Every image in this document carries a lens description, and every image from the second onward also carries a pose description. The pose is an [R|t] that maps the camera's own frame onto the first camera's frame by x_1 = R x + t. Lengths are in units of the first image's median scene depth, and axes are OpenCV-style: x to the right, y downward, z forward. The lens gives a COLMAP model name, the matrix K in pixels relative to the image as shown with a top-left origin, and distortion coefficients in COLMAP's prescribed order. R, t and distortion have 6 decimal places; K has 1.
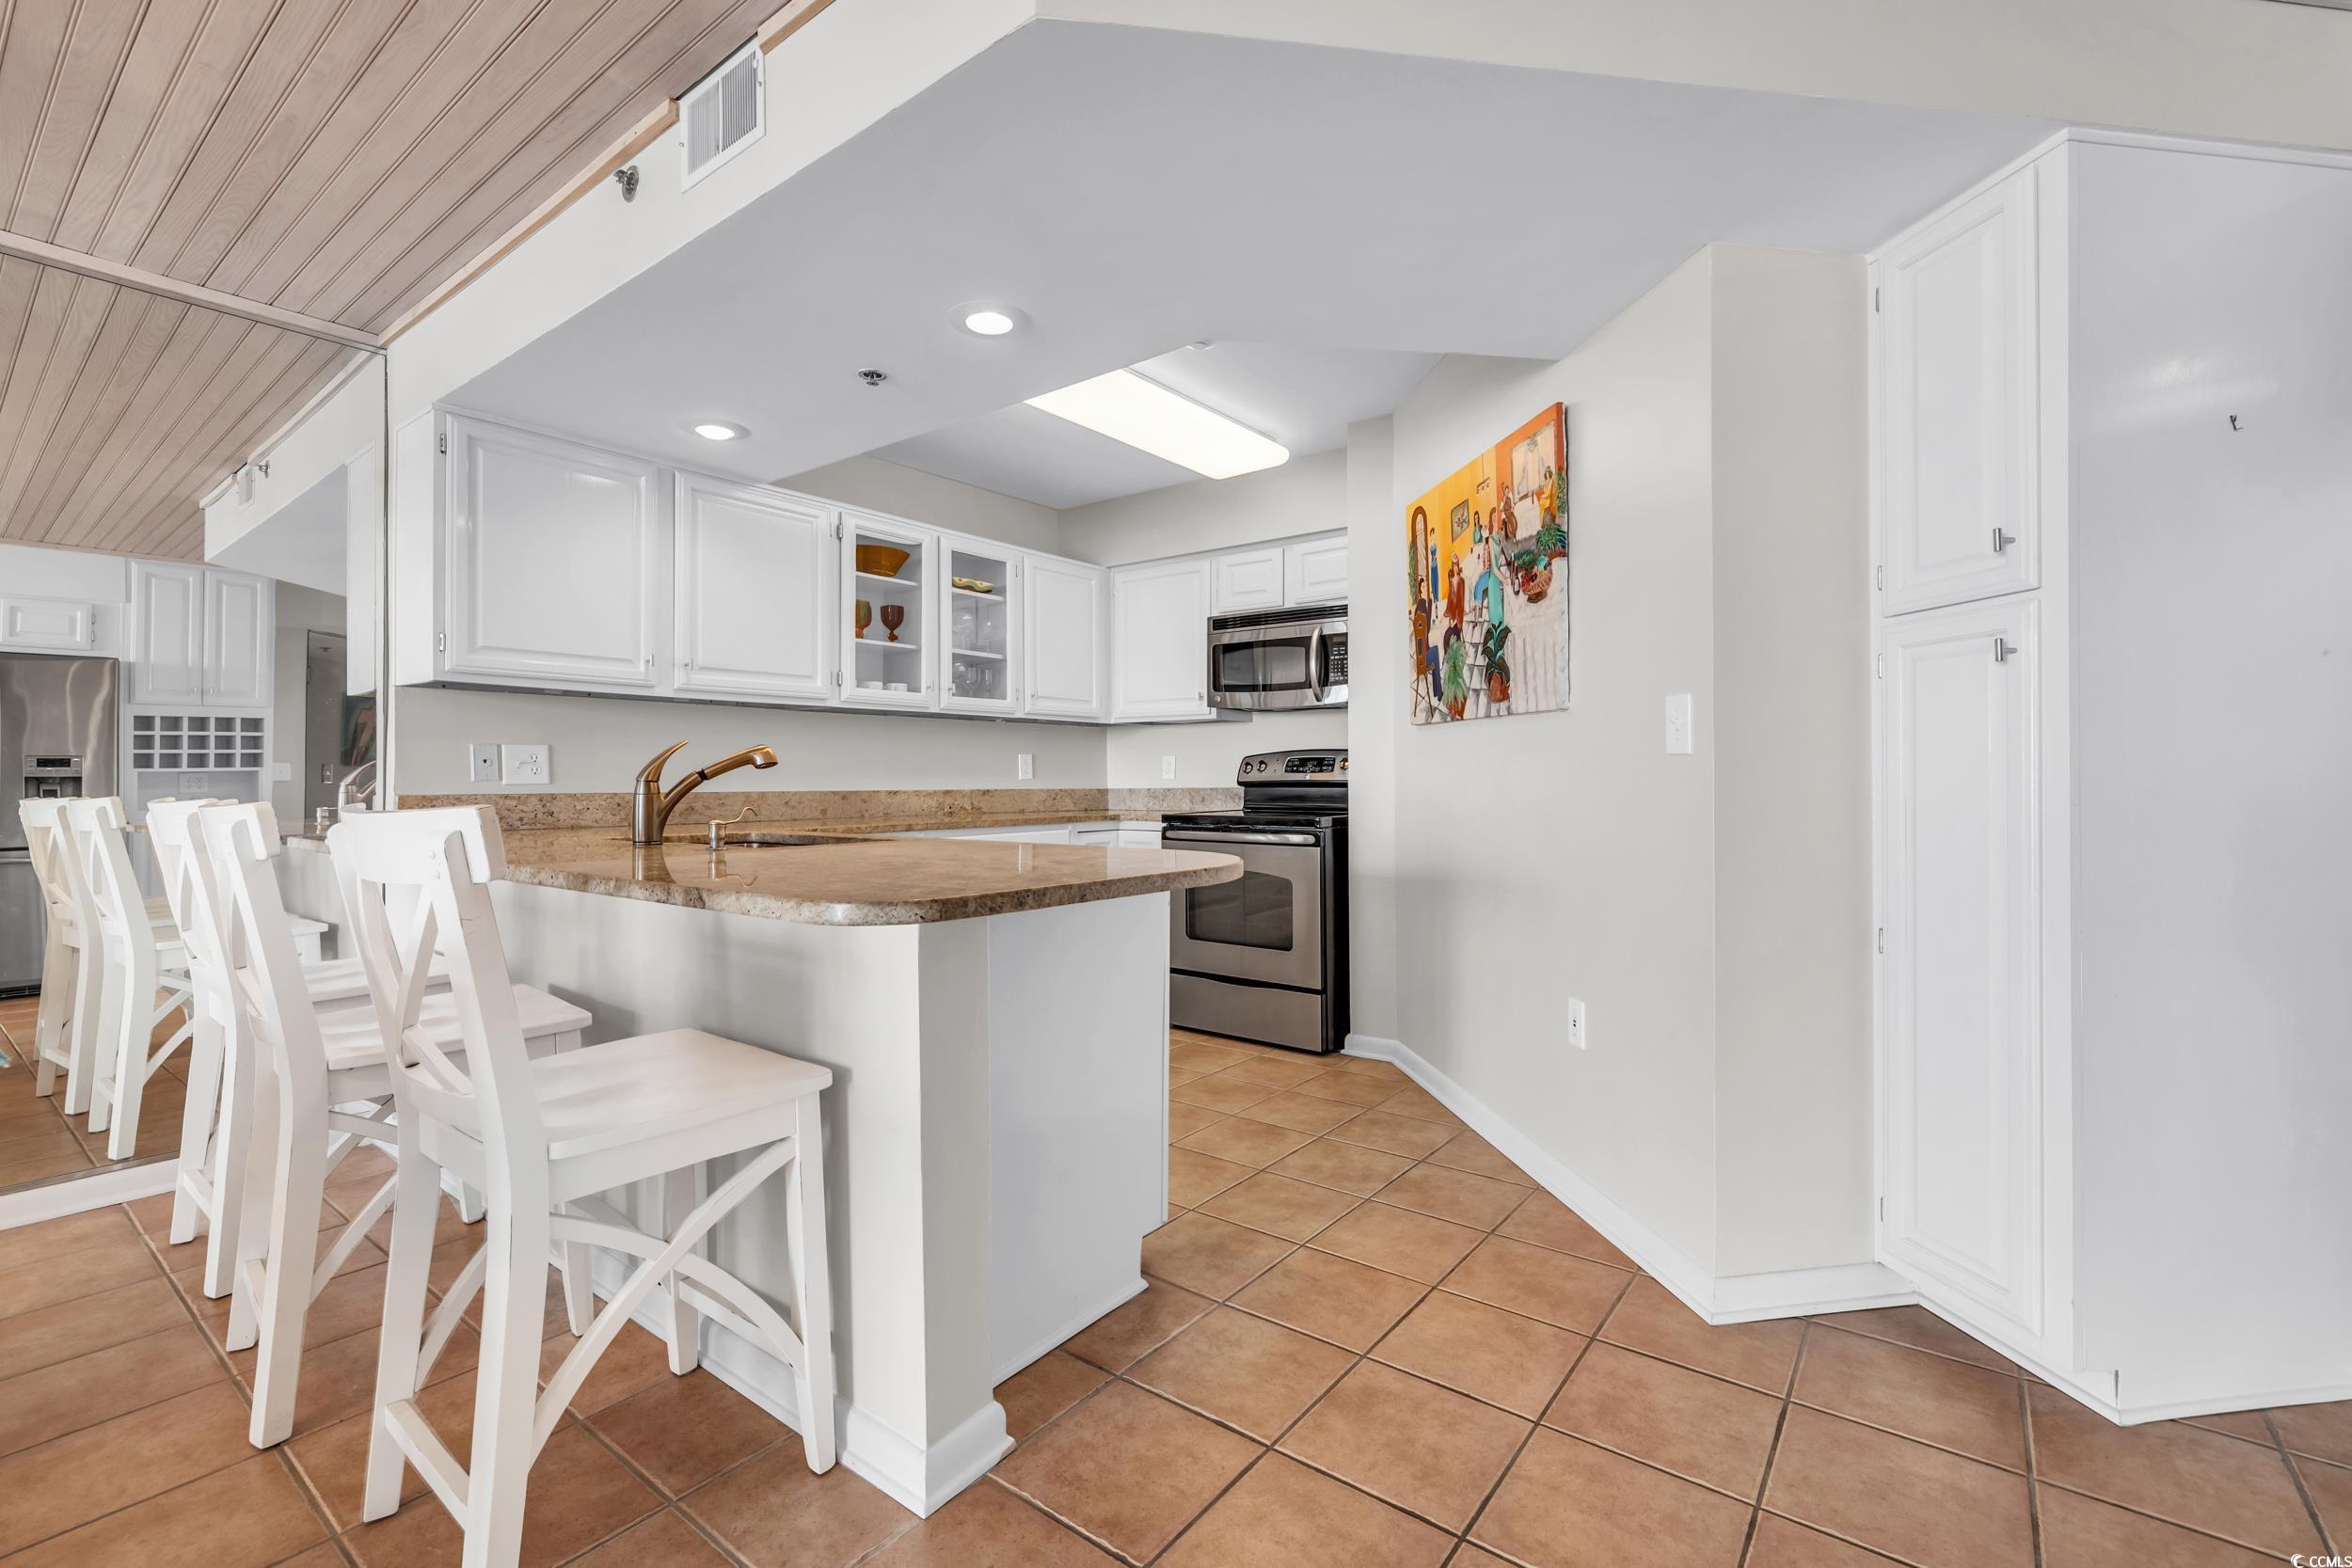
lens RADIAL K [[1021.1, 0, 1176.0], [0, 1021.1, 784.0], [0, 0, 1]] dist [0.008130, 0.000266]
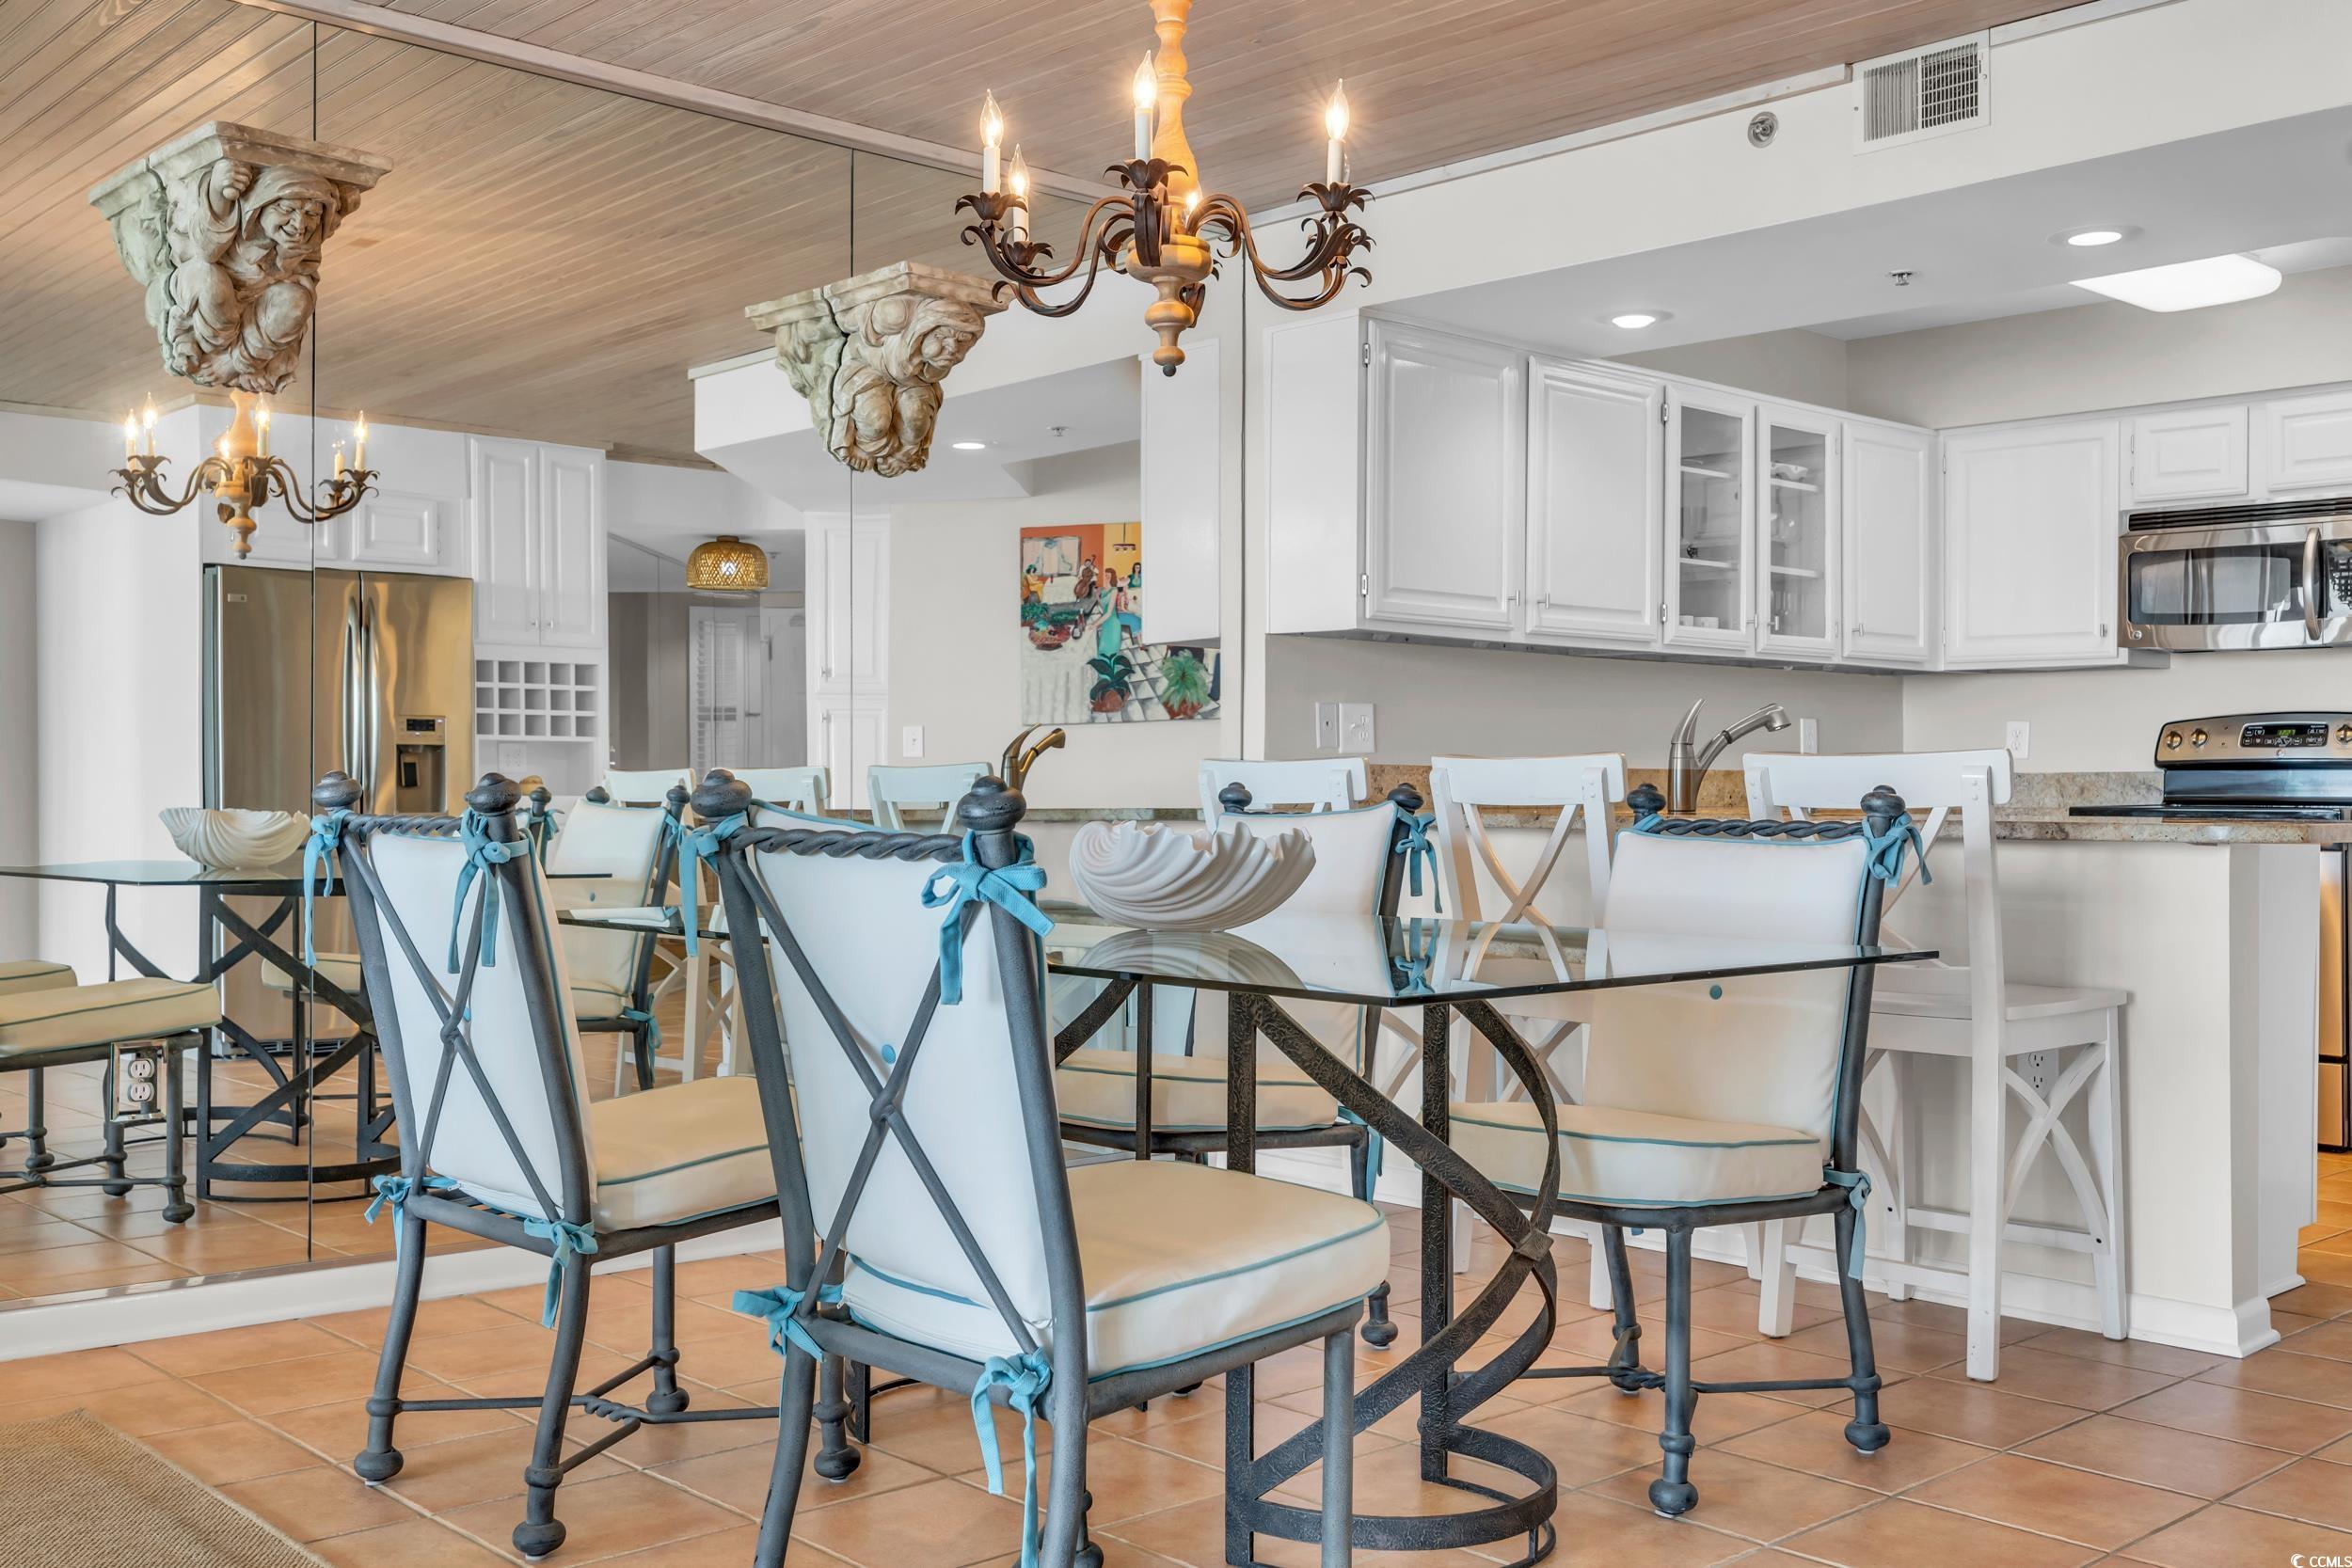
lens RADIAL K [[2263.2, 0, 1348.1], [0, 2263.2, 780.3], [0, 0, 1]] dist [0.002071, 0.020806]
pose [[0.992128, 0.005841, -0.125094, -0.314057], [-0.006399, 0.999971, -0.004063, 0.022166], [0.125067, 0.004831, 0.992137, -0.573750]]
